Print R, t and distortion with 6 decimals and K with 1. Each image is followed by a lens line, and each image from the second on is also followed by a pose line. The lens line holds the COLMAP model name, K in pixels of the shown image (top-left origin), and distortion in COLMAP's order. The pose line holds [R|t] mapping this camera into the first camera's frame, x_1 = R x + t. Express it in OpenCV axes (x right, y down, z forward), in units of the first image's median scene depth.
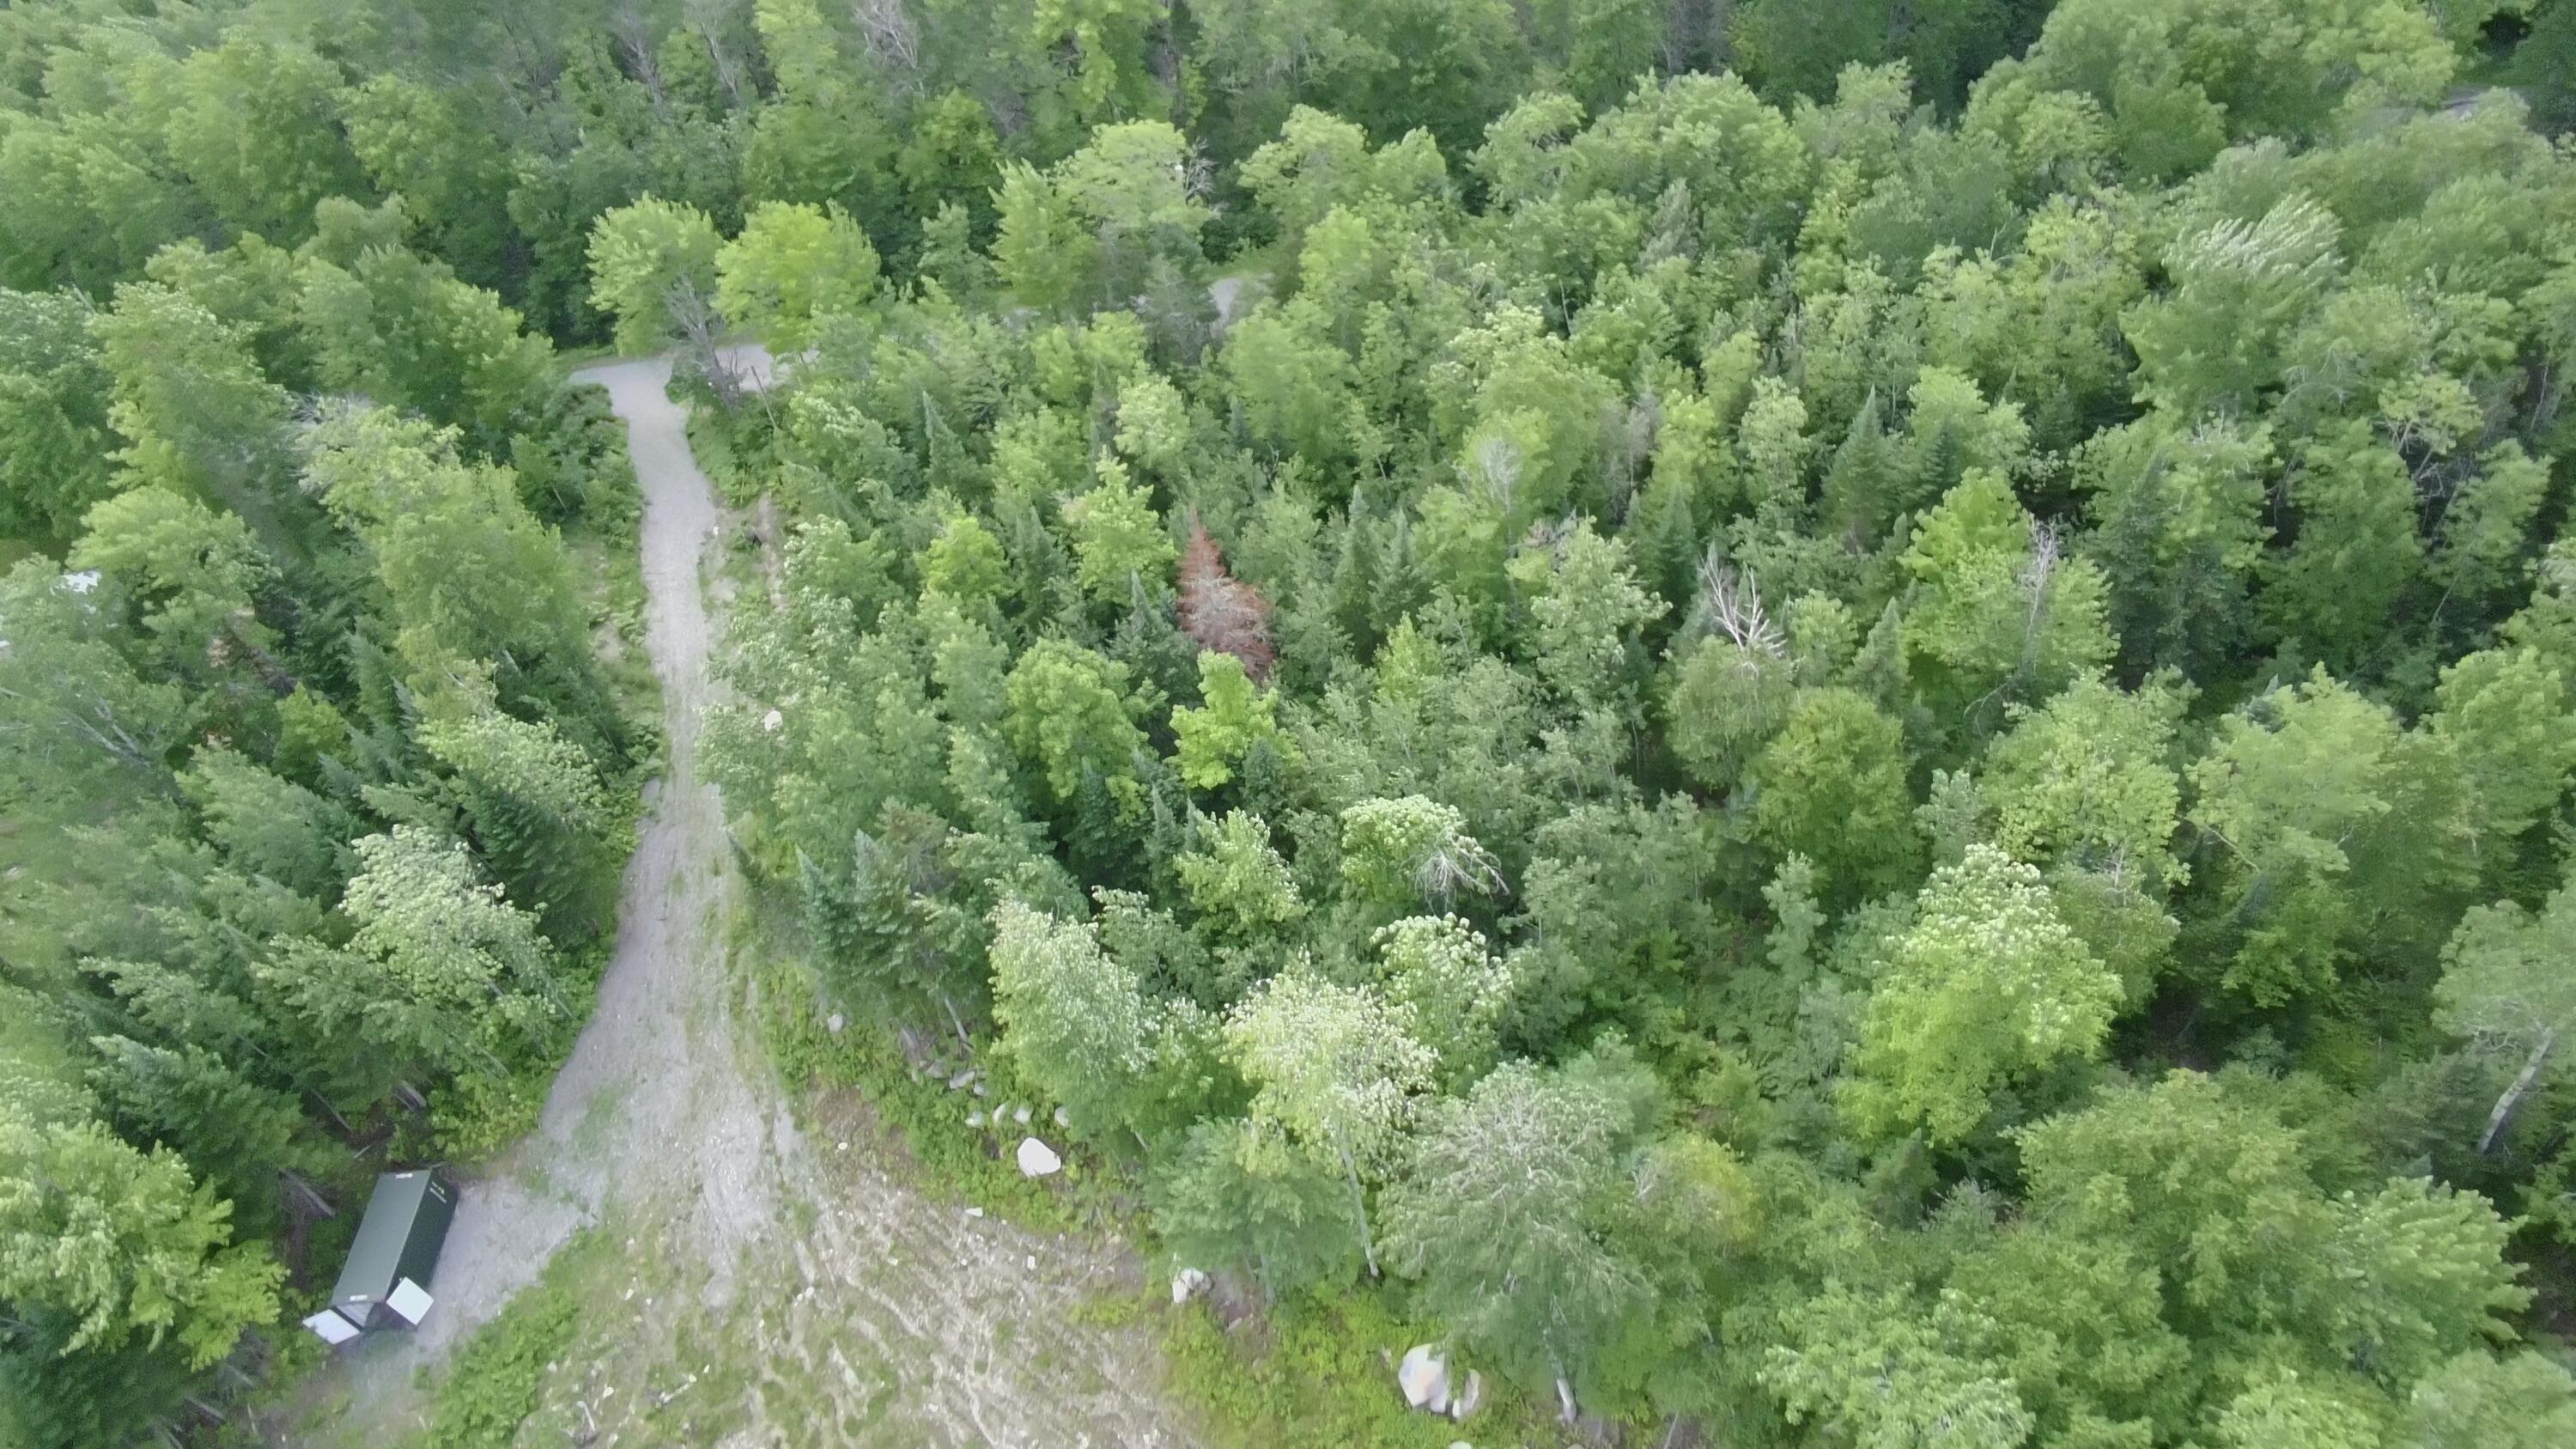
lens RADIAL K [[1580.6, 0, 1288.0], [0, 1580.6, 724.5], [0, 0, 1]] dist [-0.076545, 0.055783]
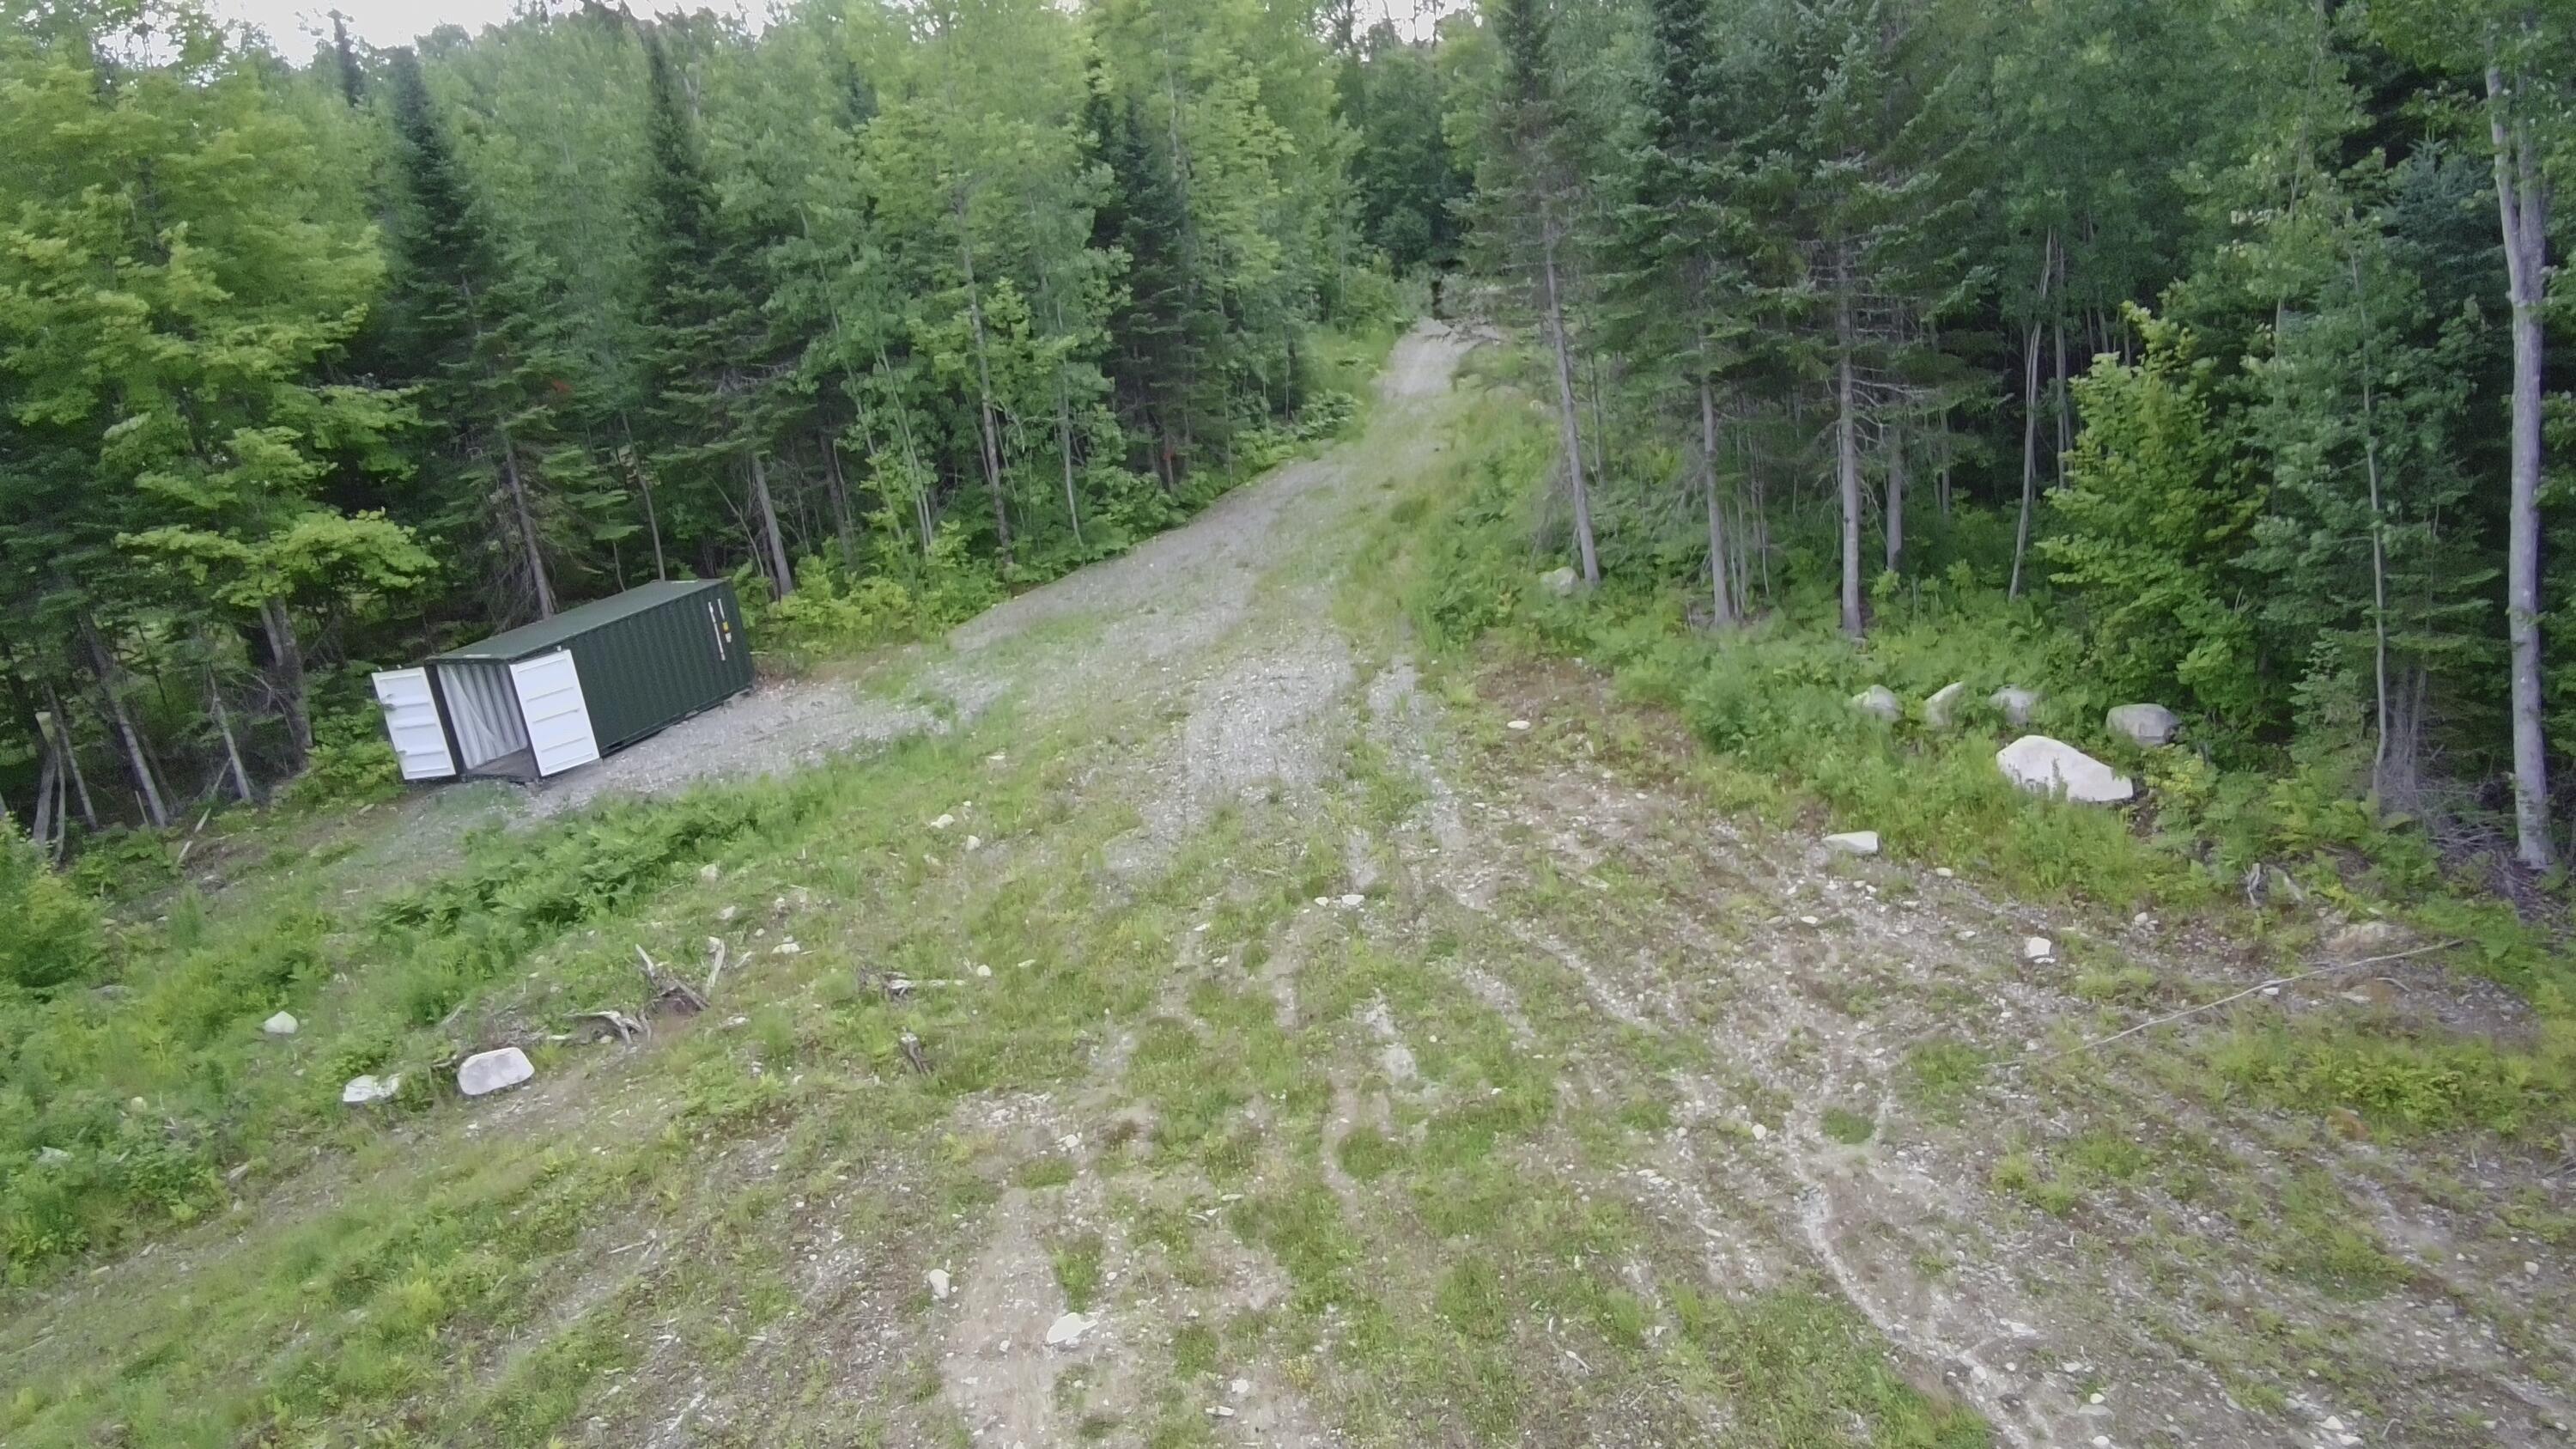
lens RADIAL K [[1580.6, 0, 1288.0], [0, 1580.6, 724.5], [0, 0, 1]] dist [-0.076545, 0.055783]
pose [[0.887922, 0.173226, -0.426131, -0.176152], [-0.336234, 0.876604, -0.344257, 0.471277], [0.313913, 0.448953, 0.836600, 0.690277]]
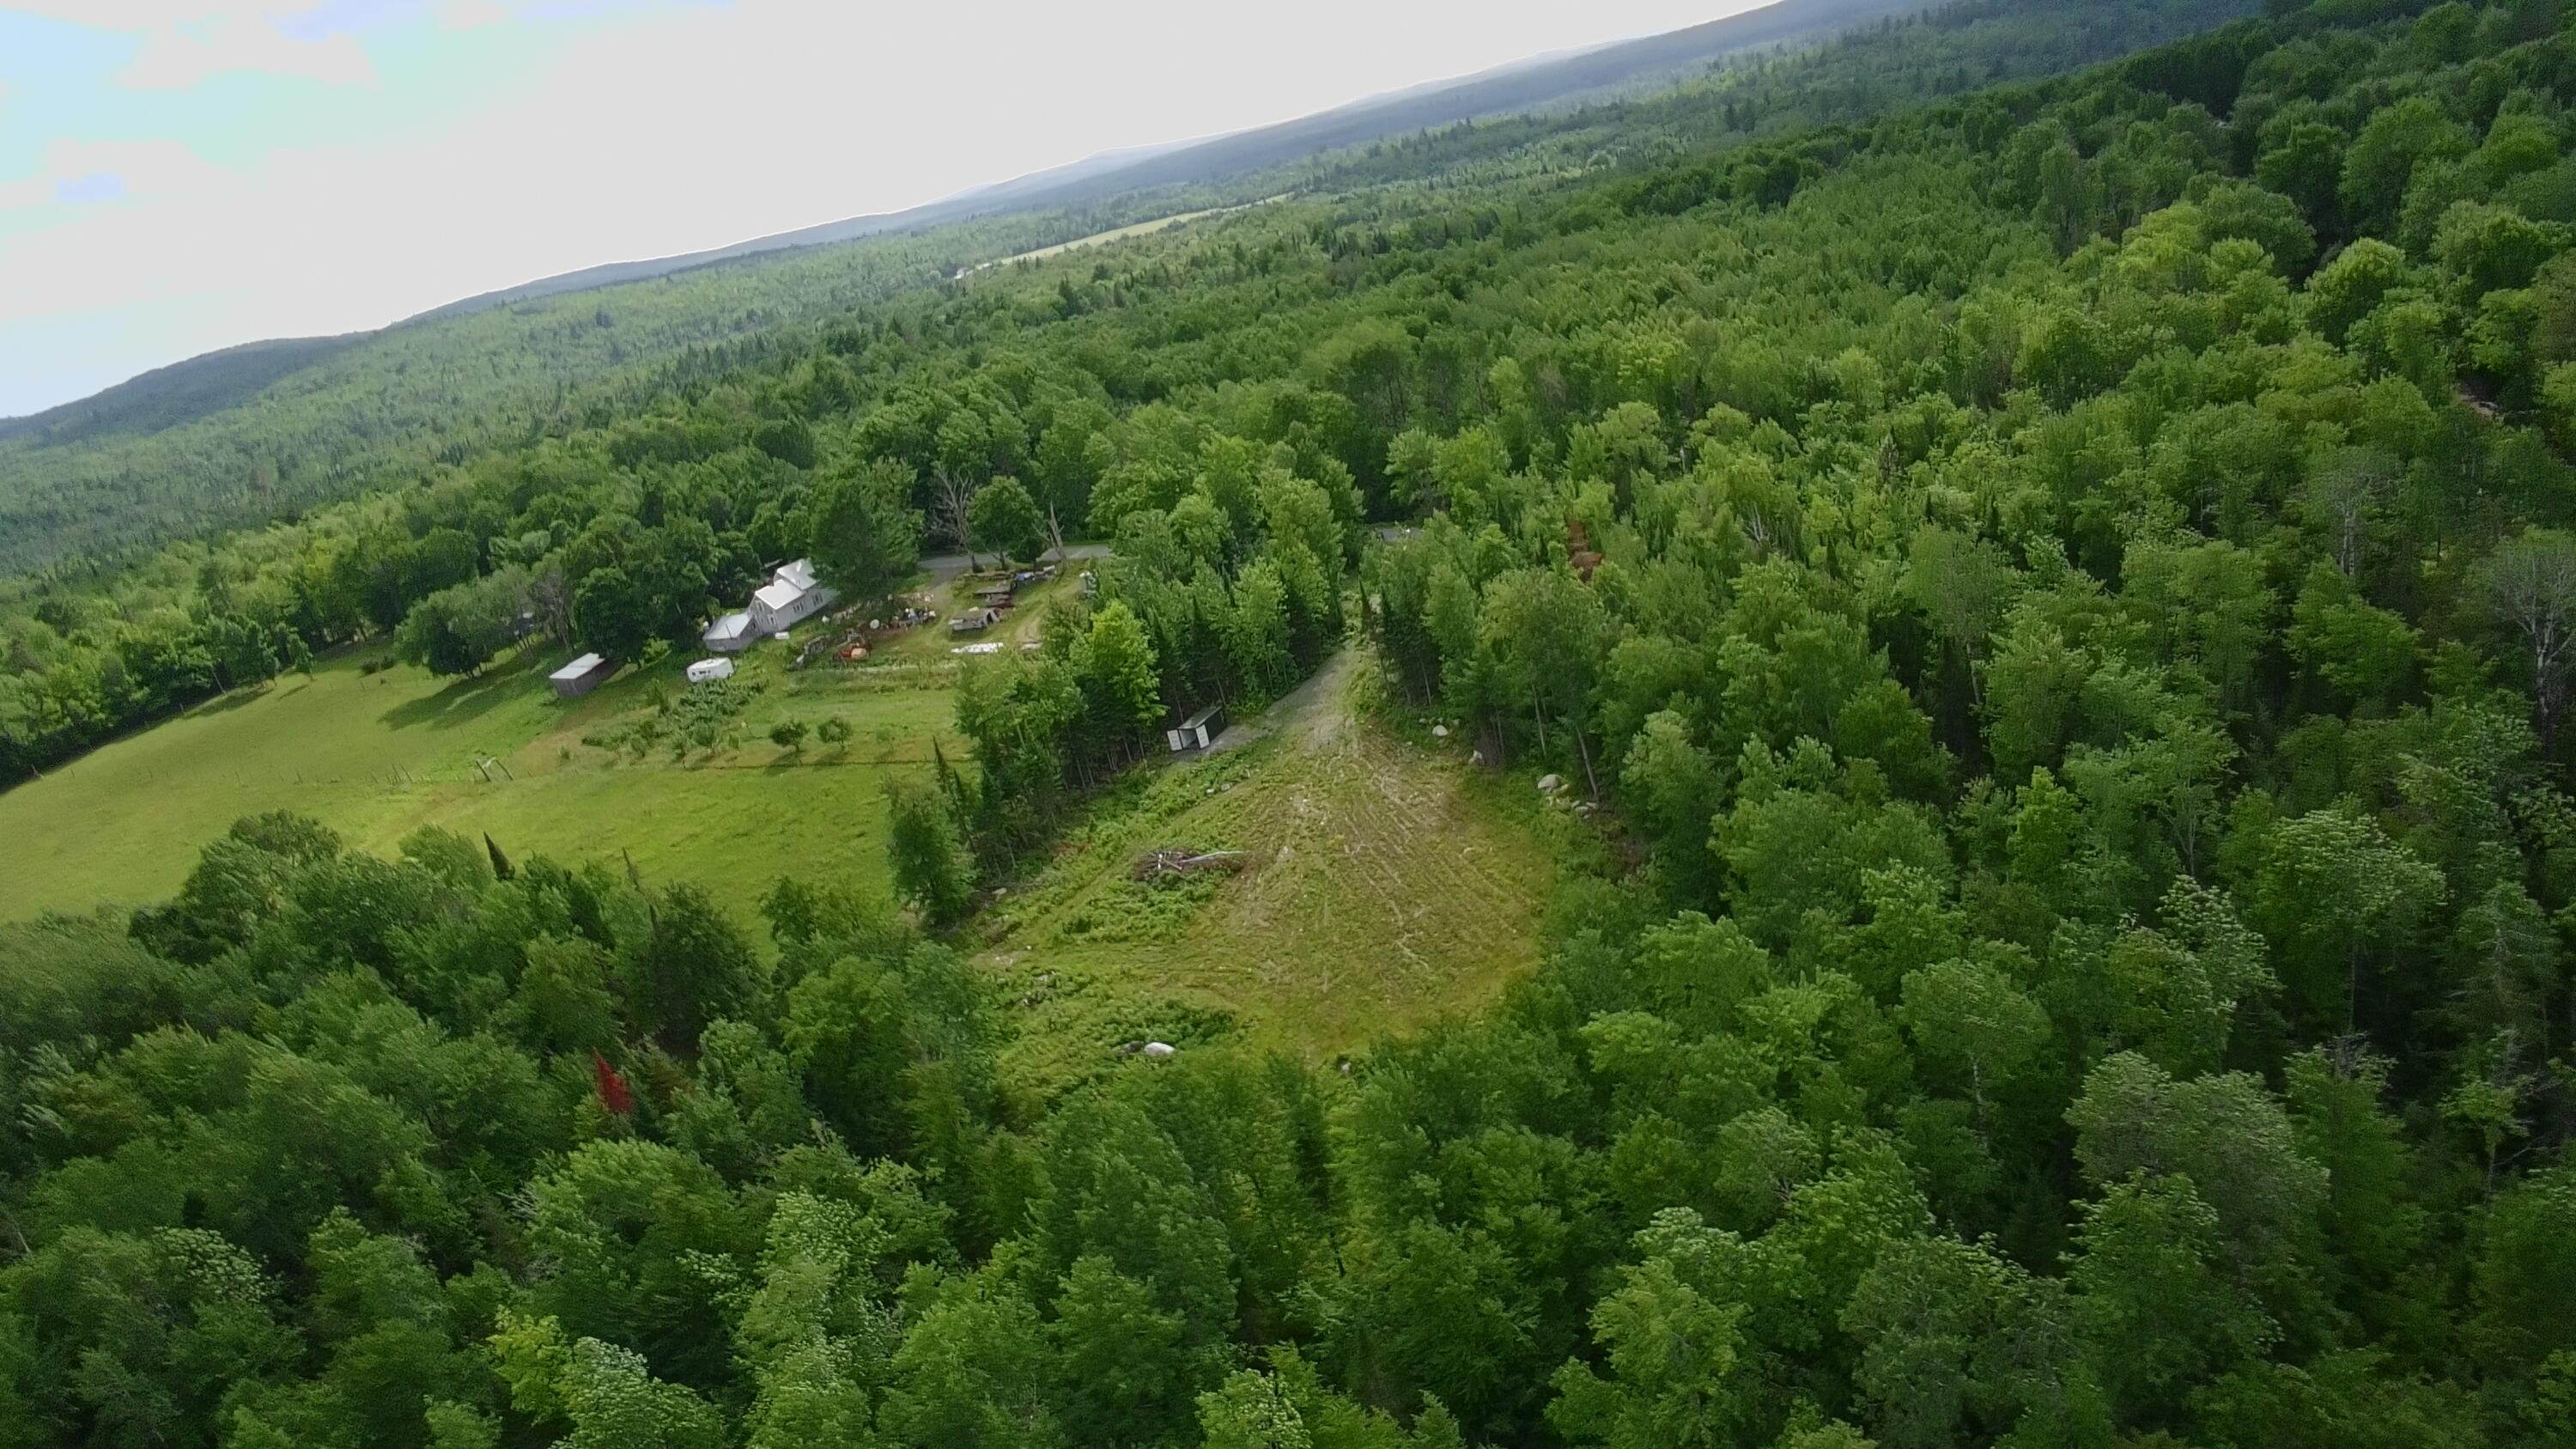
lens RADIAL K [[1580.6, 0, 1288.0], [0, 1580.6, 724.5], [0, 0, 1]] dist [-0.076545, 0.055783]
pose [[0.853633, 0.127977, -0.504908, 0.900642], [-0.297064, 0.915860, -0.270098, 1.041503], [0.427859, 0.380554, 0.819826, -1.129258]]
